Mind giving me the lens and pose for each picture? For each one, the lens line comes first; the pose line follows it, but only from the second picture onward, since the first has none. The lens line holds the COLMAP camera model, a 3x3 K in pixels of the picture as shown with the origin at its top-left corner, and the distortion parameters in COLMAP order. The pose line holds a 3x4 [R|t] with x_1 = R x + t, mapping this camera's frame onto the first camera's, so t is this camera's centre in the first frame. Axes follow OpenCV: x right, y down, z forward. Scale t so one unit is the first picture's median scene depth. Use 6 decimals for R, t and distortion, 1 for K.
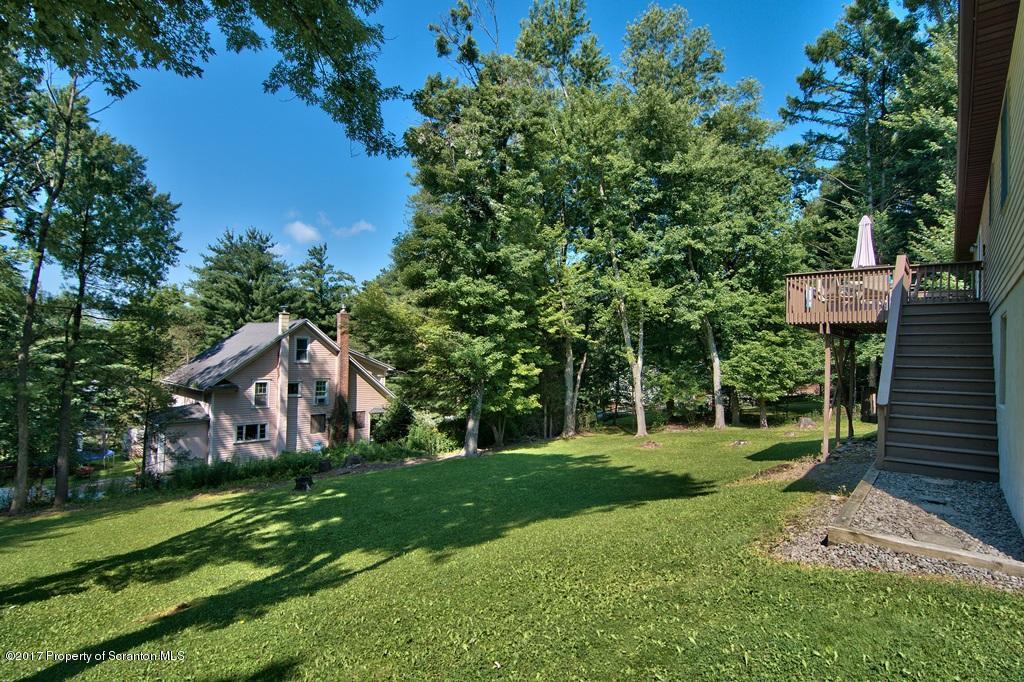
lens RADIAL K [[488.5, 0, 507.0], [0, 488.5, 346.9], [0, 0, 1]] dist [-0.005249, -0.009894]
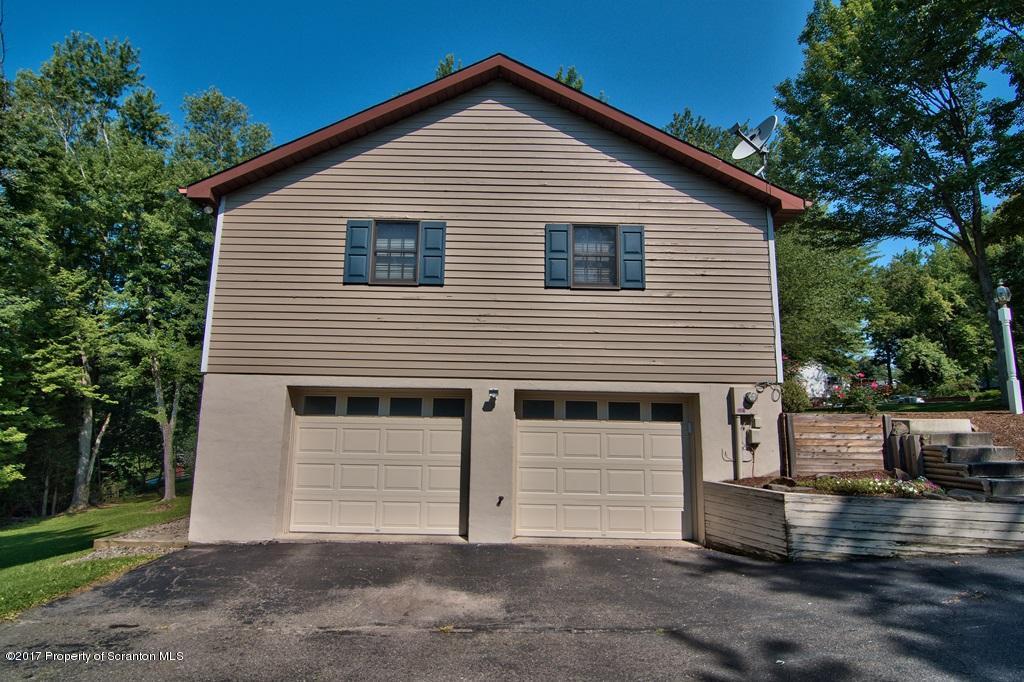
lens RADIAL K [[488.5, 0, 507.0], [0, 488.5, 346.9], [0, 0, 1]] dist [-0.005249, -0.009894]
pose [[0.733704, 0.080592, 0.674673, 0.098121], [-0.004509, 0.993497, -0.113772, -0.012915], [-0.679454, 0.080433, 0.729296, -0.188719]]
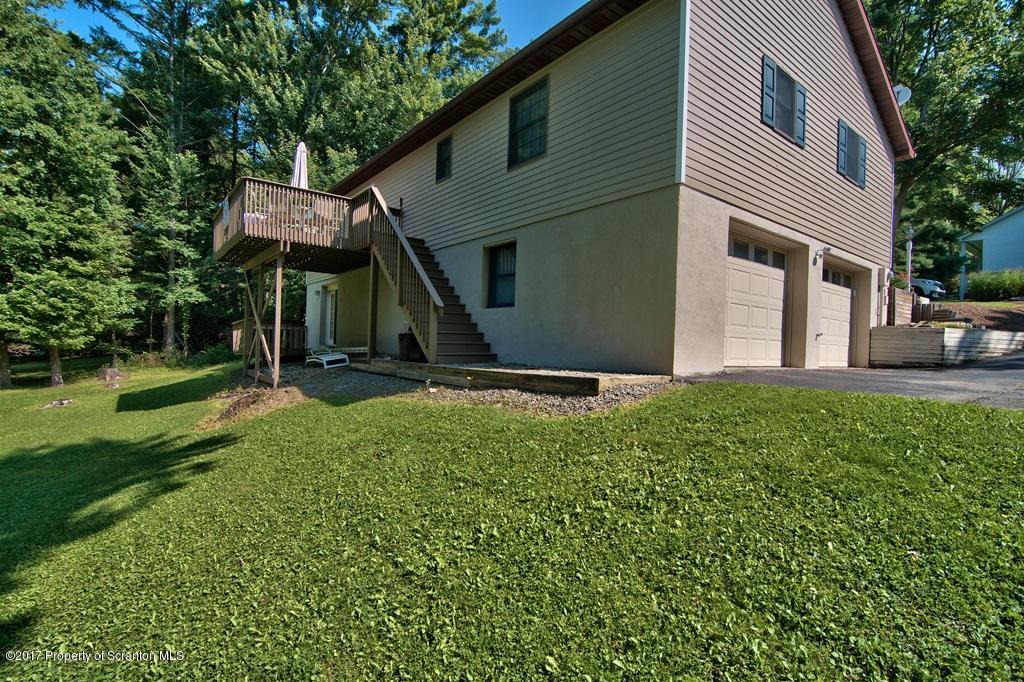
lens RADIAL K [[488.5, 0, 507.0], [0, 488.5, 346.9], [0, 0, 1]] dist [-0.005249, -0.009894]
pose [[0.174871, -0.031120, 0.984099, -0.093862], [-0.043477, 0.998281, 0.039294, 0.045307], [-0.983631, -0.049657, 0.173218, 0.179863]]
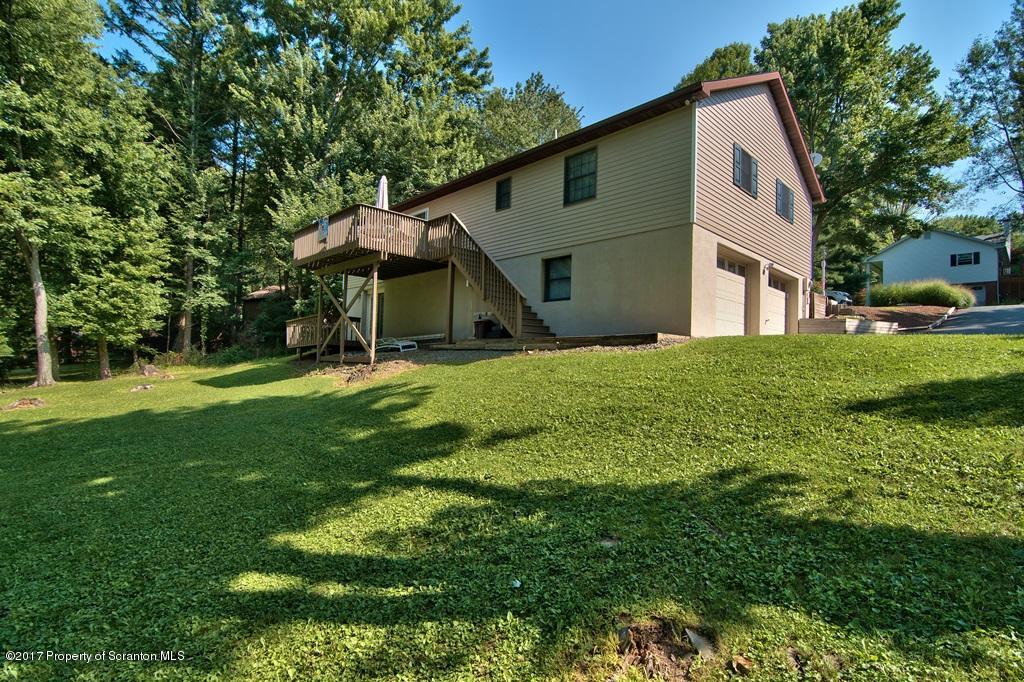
lens RADIAL K [[488.5, 0, 507.0], [0, 488.5, 346.9], [0, 0, 1]] dist [-0.005249, -0.009894]
pose [[0.067437, -0.001801, 0.997722, -0.256360], [-0.042717, 0.999076, 0.004691, 0.078694], [-0.996809, -0.042936, 0.067297, 0.264773]]
